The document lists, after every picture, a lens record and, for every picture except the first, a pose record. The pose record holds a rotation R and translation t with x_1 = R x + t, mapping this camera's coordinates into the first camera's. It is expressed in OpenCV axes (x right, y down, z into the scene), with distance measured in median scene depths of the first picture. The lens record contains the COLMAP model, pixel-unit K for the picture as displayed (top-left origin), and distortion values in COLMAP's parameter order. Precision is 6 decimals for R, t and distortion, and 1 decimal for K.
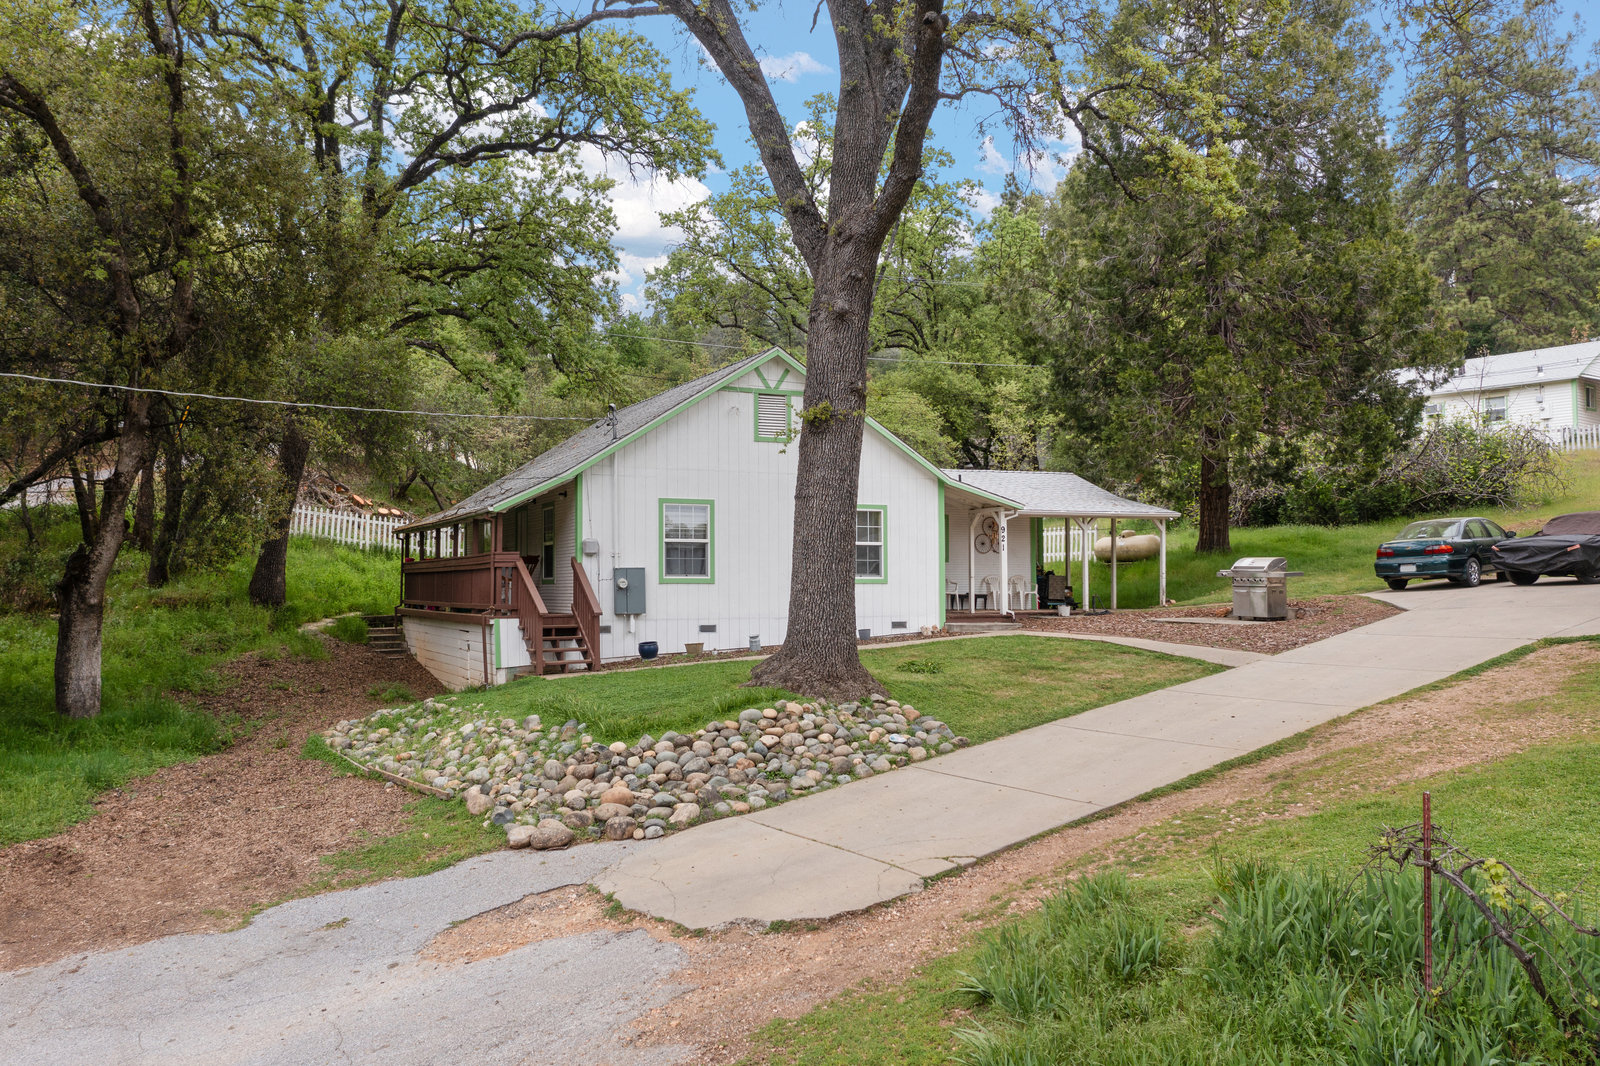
lens RADIAL K [[1260.3, 0, 806.6], [0, 1260.3, 530.3], [0, 0, 1]] dist [-0.012594, 0.006587]
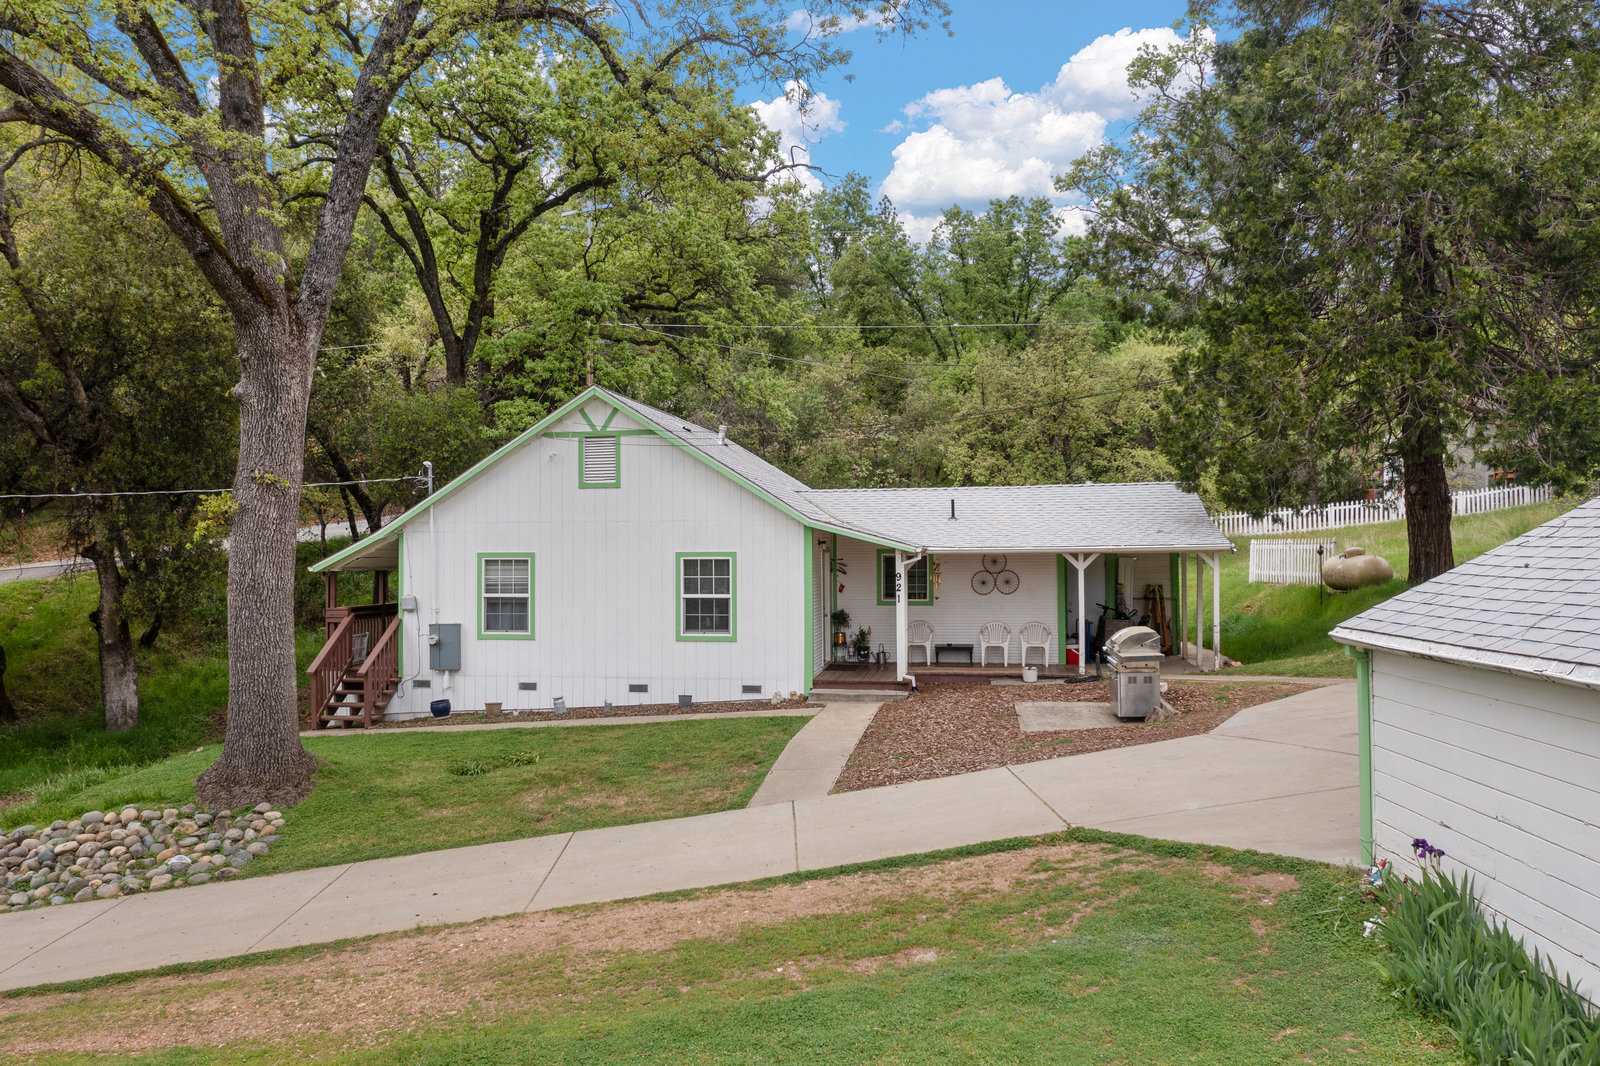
lens RADIAL K [[1260.3, 0, 801.6], [0, 1260.3, 537.4], [0, 0, 1]] dist [-0.012594, 0.006587]
pose [[0.813826, -0.006410, -0.581074, 0.656665], [0.028573, 0.999171, 0.028996, -0.058309], [0.580406, -0.040201, 0.813334, 0.342696]]
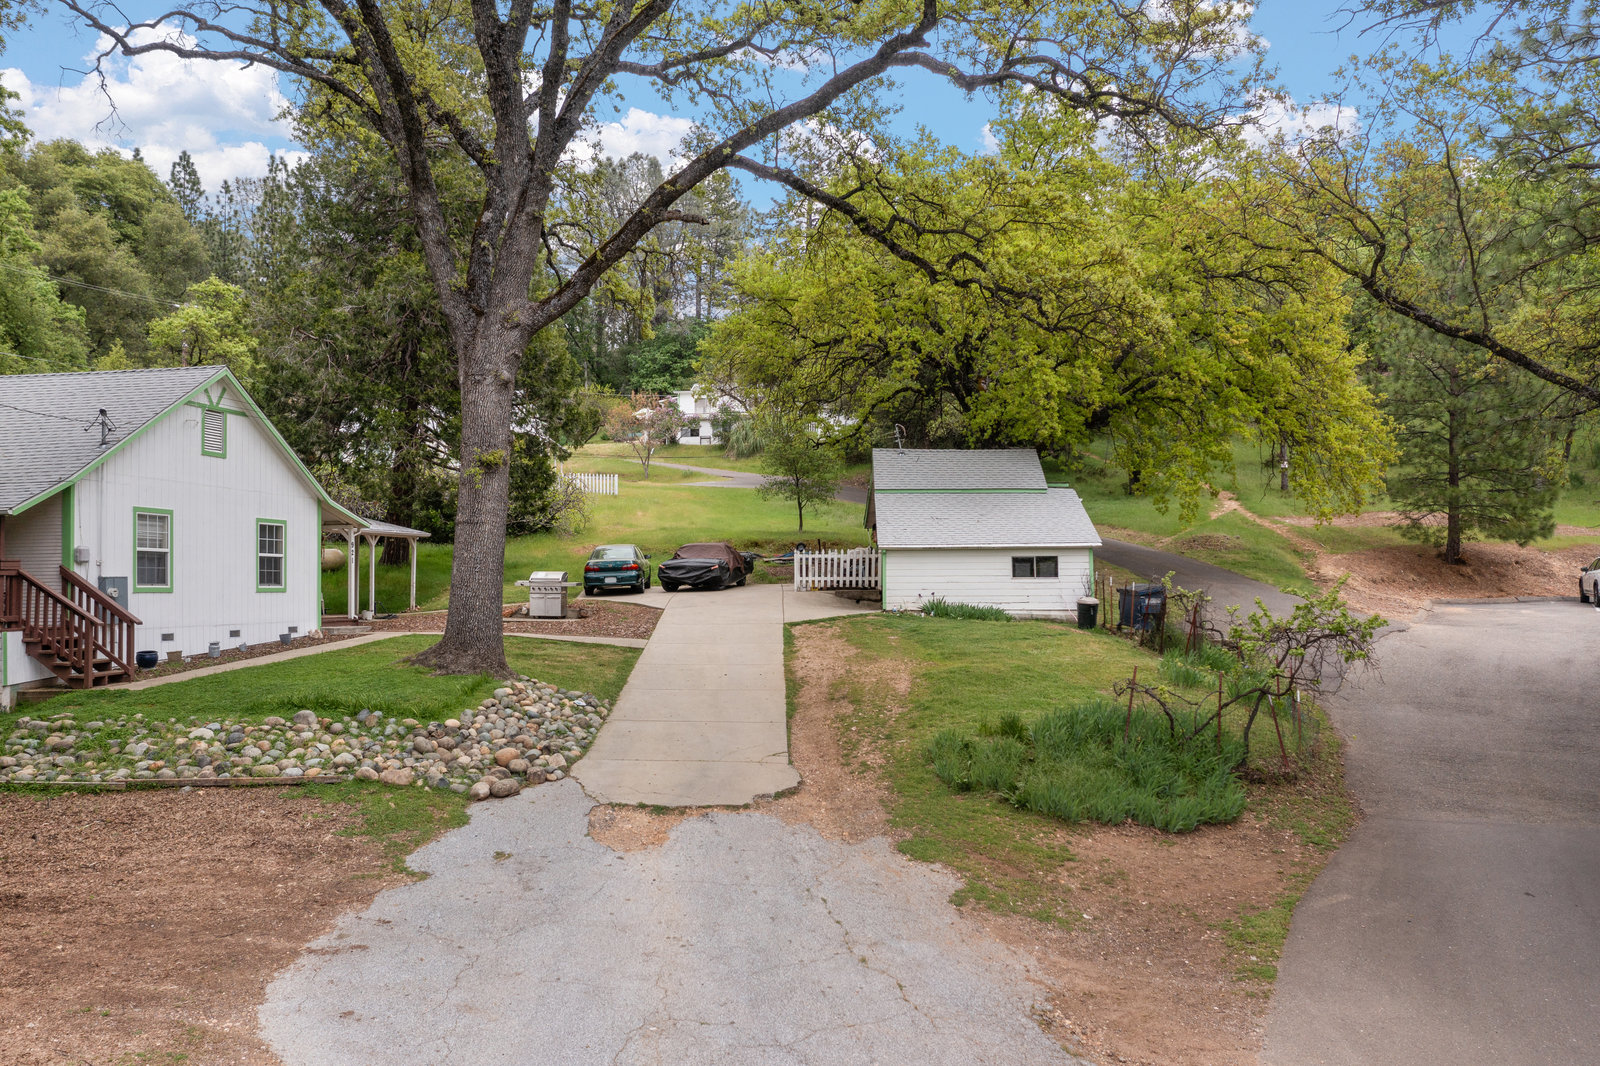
lens RADIAL K [[1260.3, 0, 799.8], [0, 1260.3, 529.5], [0, 0, 1]] dist [-0.012594, 0.006587]
pose [[0.591349, 0.035412, 0.805638, -0.595964], [-0.028999, 0.999323, -0.022640, -0.000340], [-0.805894, -0.009974, 0.591975, -0.004470]]
